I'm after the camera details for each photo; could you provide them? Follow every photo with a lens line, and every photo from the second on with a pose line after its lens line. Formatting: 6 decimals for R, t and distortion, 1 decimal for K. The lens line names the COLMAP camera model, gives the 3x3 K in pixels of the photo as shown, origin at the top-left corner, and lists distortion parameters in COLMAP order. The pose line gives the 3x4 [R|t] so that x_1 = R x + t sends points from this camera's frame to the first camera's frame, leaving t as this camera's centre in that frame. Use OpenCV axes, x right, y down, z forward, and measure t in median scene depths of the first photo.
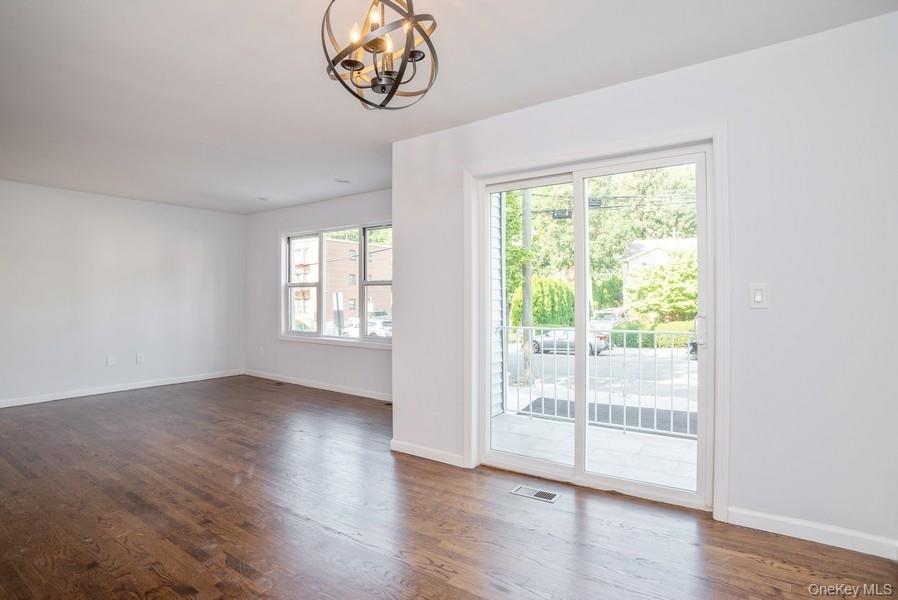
lens RADIAL K [[477.8, 0, 450.7], [0, 477.8, 299.7], [0, 0, 1]] dist [-0.010271, 0.000441]
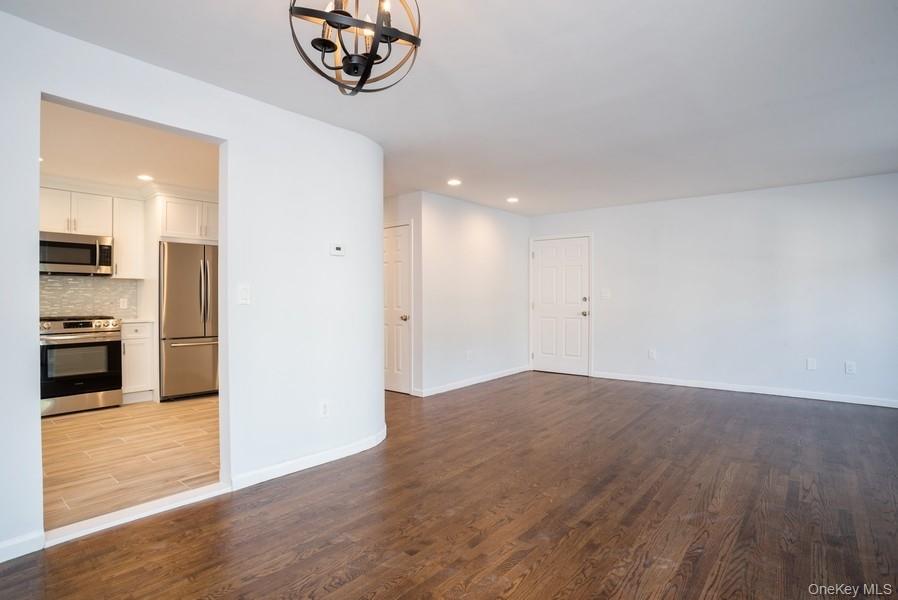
lens RADIAL K [[477.8, 0, 452.2], [0, 477.8, 298.6], [0, 0, 1]] dist [-0.010271, 0.000441]
pose [[-0.068764, -0.002045, -0.997631, 0.418756], [0.002565, 0.999994, -0.002226, 0.006945], [0.997630, -0.002712, -0.068758, 0.689962]]
